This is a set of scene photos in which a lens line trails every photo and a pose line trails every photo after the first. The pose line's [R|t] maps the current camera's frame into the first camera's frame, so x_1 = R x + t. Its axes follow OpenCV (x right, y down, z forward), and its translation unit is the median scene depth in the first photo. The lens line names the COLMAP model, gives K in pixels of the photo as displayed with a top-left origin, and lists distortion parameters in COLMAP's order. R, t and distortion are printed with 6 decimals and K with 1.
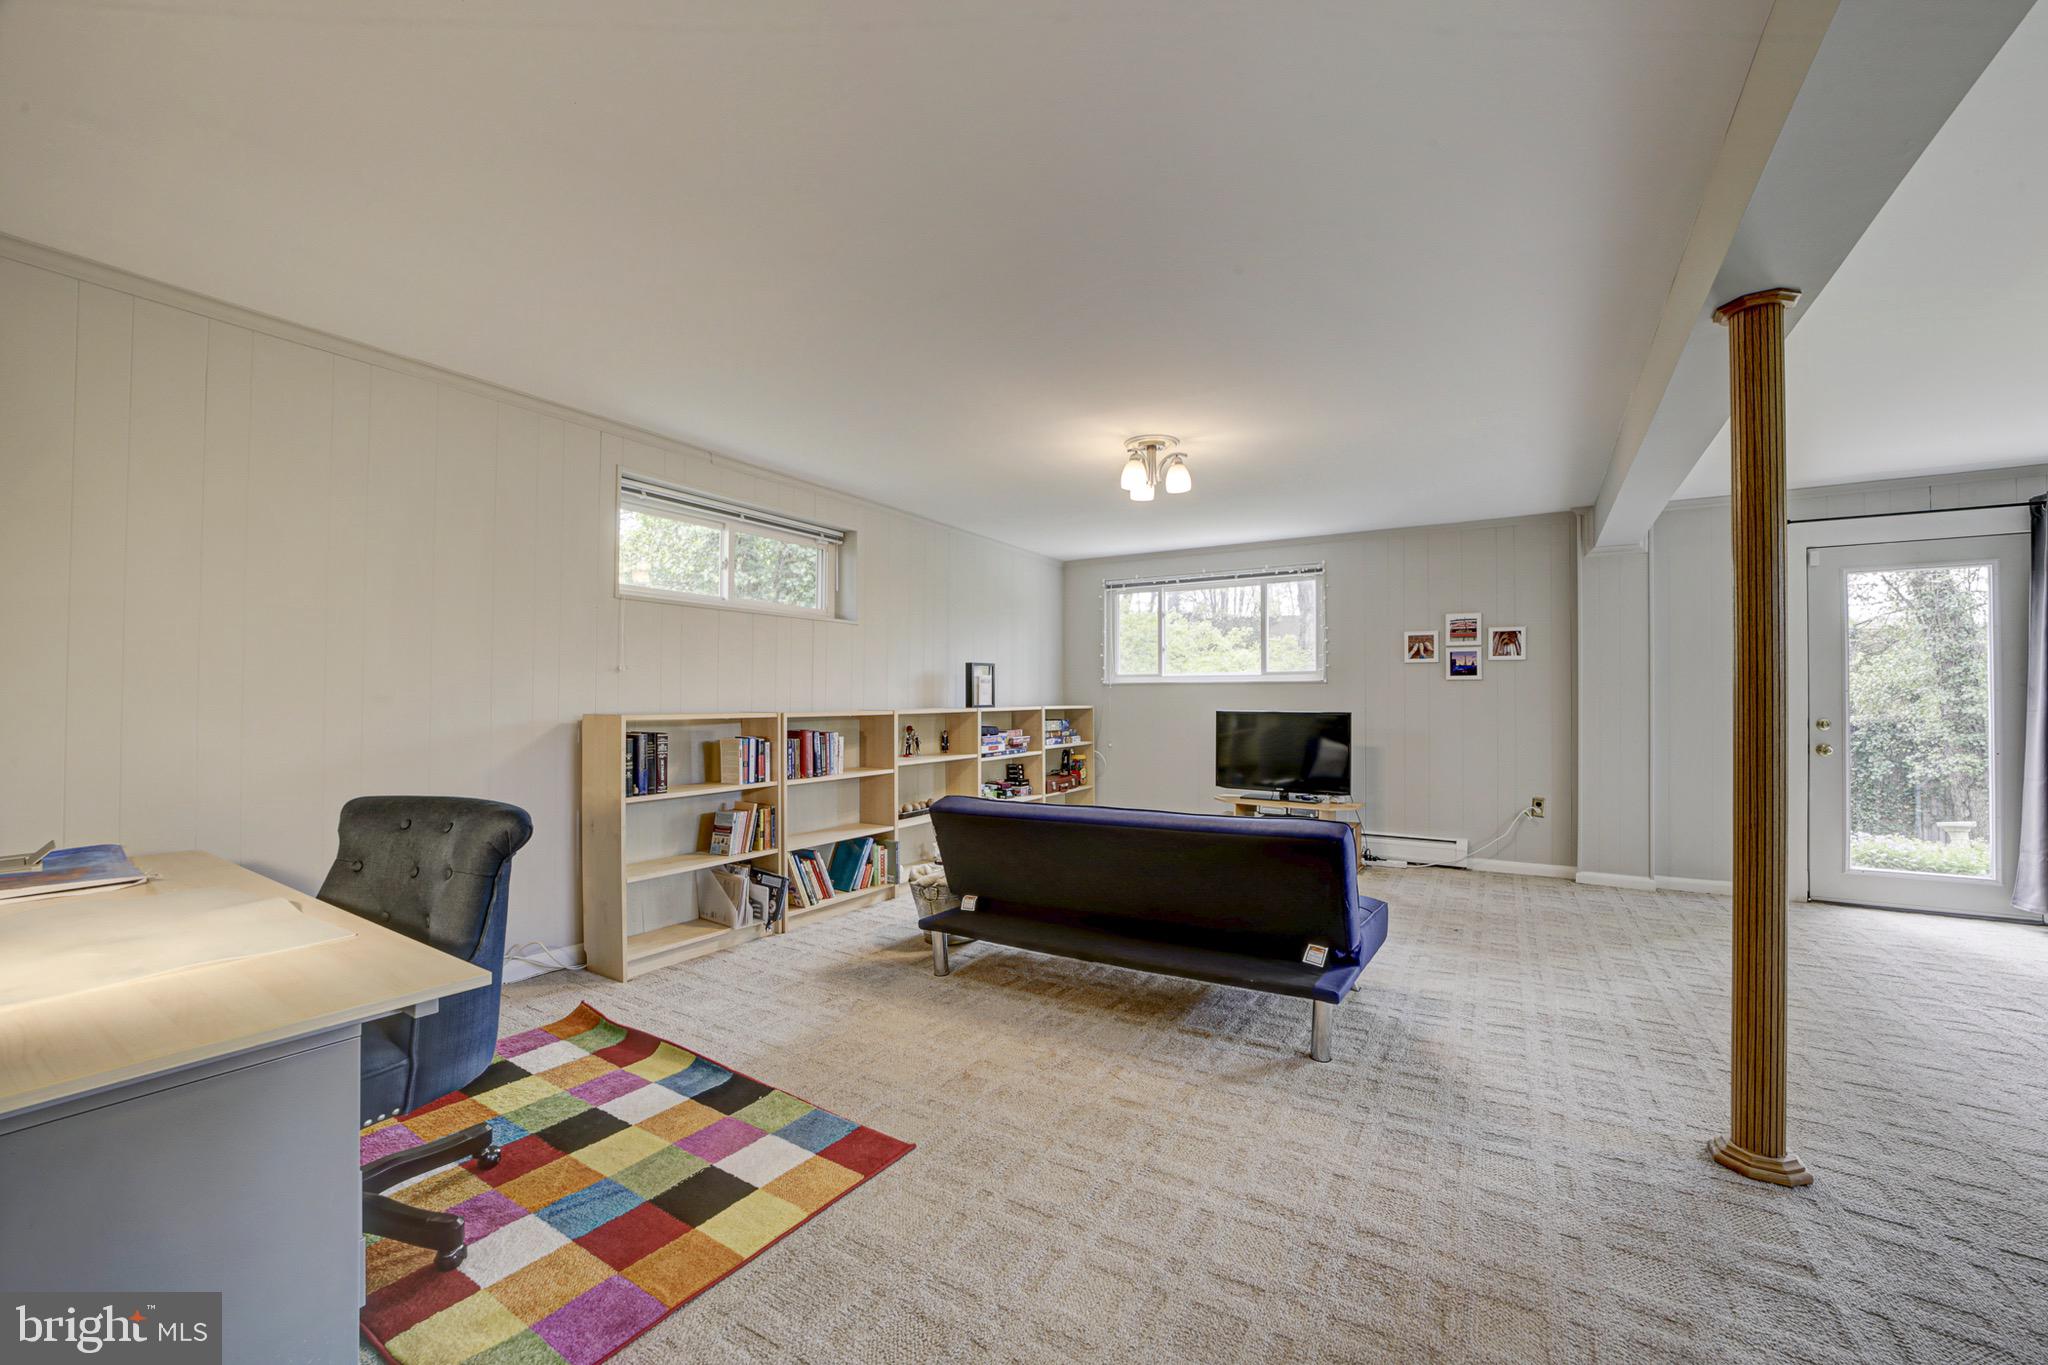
lens RADIAL K [[797.1, 0, 1038.0], [0, 797.1, 696.8], [0, 0, 1]] dist [-0.040693, 0.010423]
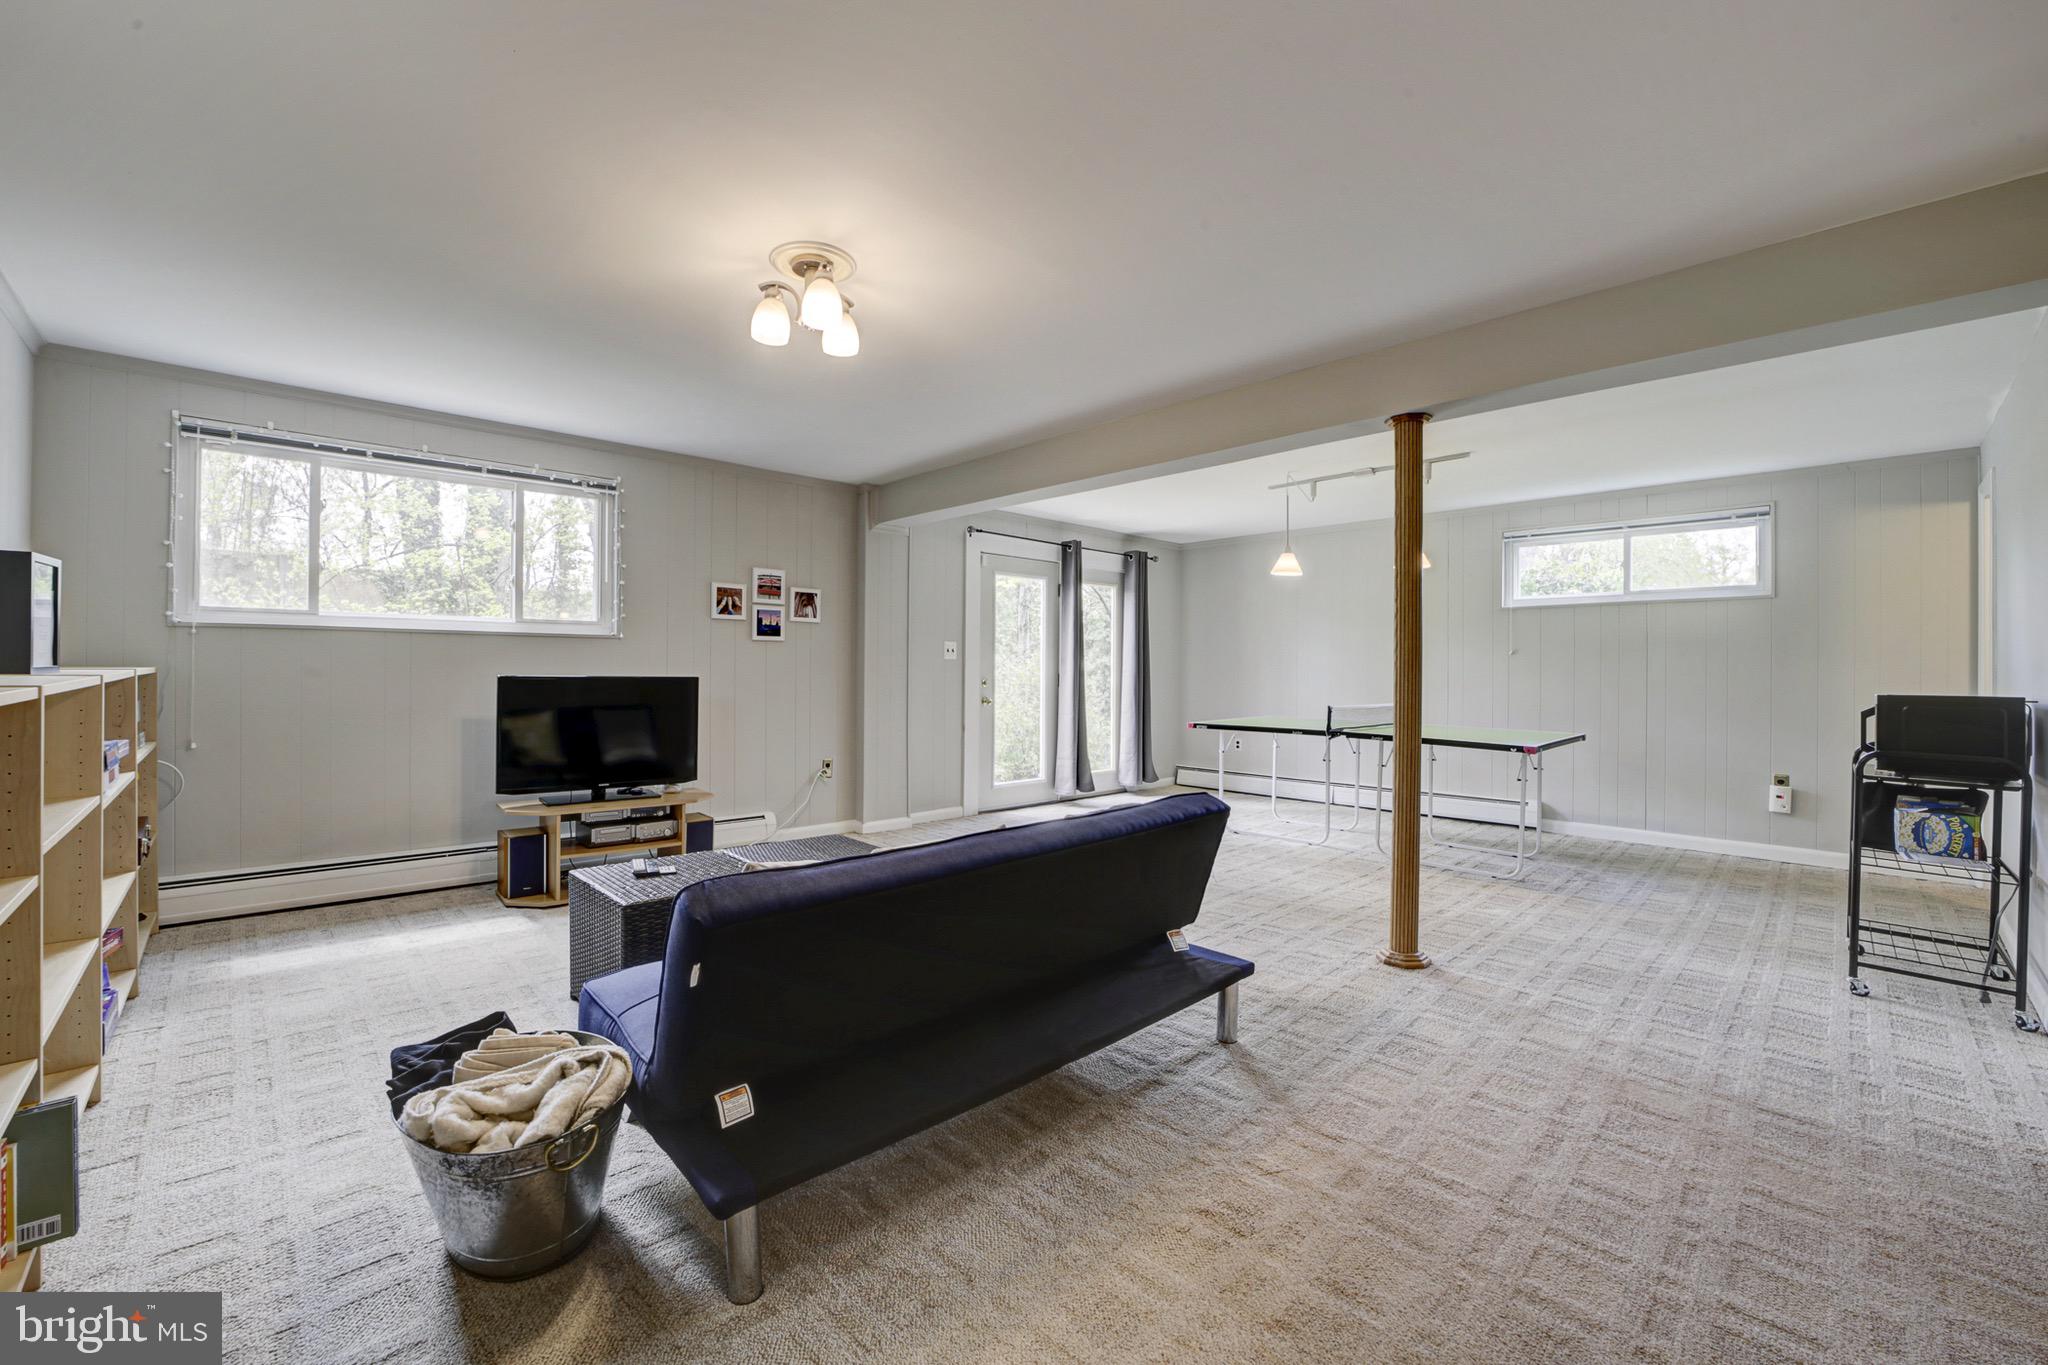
lens RADIAL K [[826.6, 0, 992.2], [0, 826.6, 674.2], [0, 0, 1]] dist [-0.045579, 0.012766]
pose [[0.283205, -0.005697, 0.959042, -0.317229], [-0.011290, 0.999893, 0.009274, 0.005964], [-0.958993, -0.013454, 0.283111, 0.476385]]
